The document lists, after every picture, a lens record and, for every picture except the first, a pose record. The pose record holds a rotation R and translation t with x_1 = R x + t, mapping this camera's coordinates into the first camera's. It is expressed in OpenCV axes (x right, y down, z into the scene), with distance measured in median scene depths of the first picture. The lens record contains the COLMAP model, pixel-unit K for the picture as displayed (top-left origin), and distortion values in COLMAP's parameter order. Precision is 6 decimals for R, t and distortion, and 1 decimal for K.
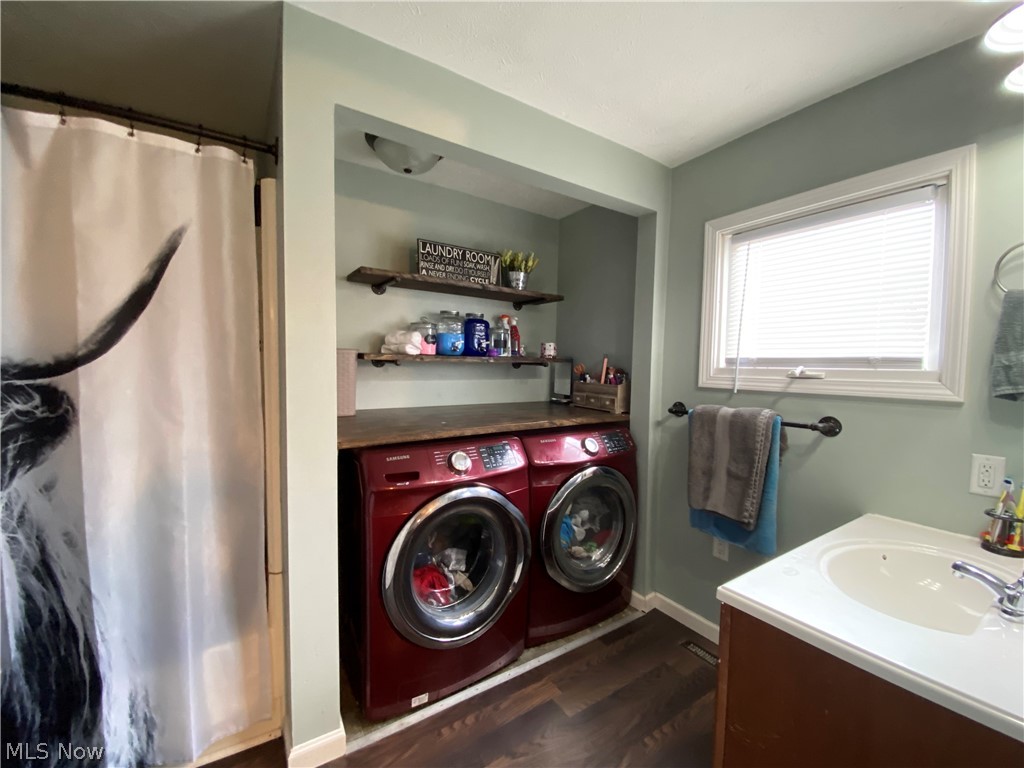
lens RADIAL K [[413.8, 0, 511.8], [0, 413.8, 384.5], [0, 0, 1]] dist [-0.017970, -0.002228]
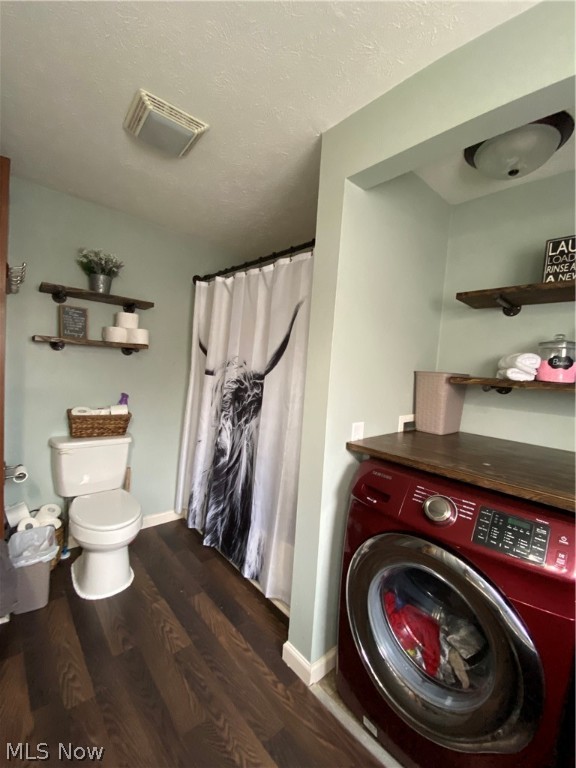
lens RADIAL K [[310.3, 0, 287.8], [0, 310.3, 382.5], [0, 0, 1]] dist [-0.017970, -0.002228]
pose [[0.145797, 0.041003, -0.988464, 0.373925], [-0.113964, 0.993186, 0.024389, -0.036712], [0.982729, 0.109093, 0.149477, 0.533335]]
